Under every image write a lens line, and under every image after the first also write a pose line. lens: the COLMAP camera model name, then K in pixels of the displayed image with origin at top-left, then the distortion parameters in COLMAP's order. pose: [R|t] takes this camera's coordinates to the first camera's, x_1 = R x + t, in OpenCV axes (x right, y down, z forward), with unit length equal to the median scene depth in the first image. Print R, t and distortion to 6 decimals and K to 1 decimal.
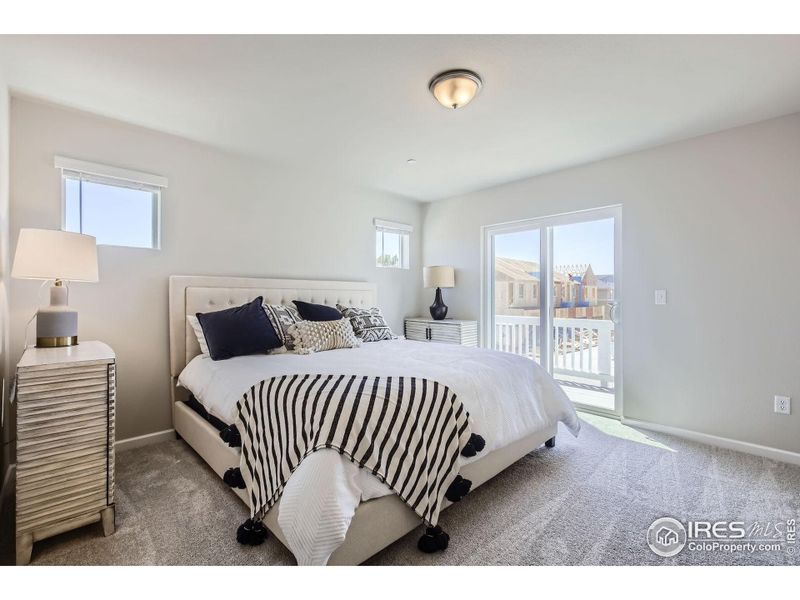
lens RADIAL K [[362.7, 0, 399.4], [0, 362.7, 296.2], [0, 0, 1]] dist [0.003408, 0.000331]
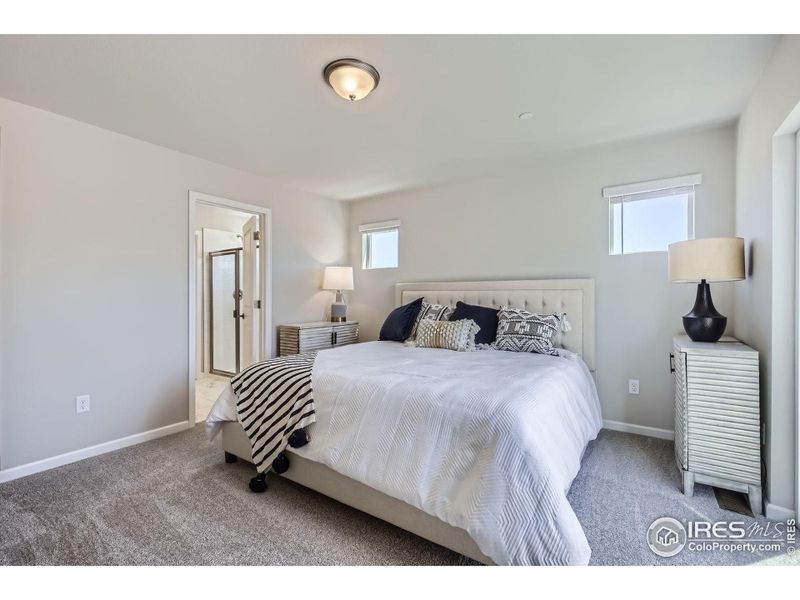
lens RADIAL K [[362.7, 0, 399.4], [0, 362.7, 296.2], [0, 0, 1]] dist [0.003408, 0.000331]
pose [[0.176928, 0.008217, -0.984190, 0.837523], [0.010459, 0.999893, 0.010229, -0.016990], [0.984168, -0.012103, 0.176823, 0.702655]]
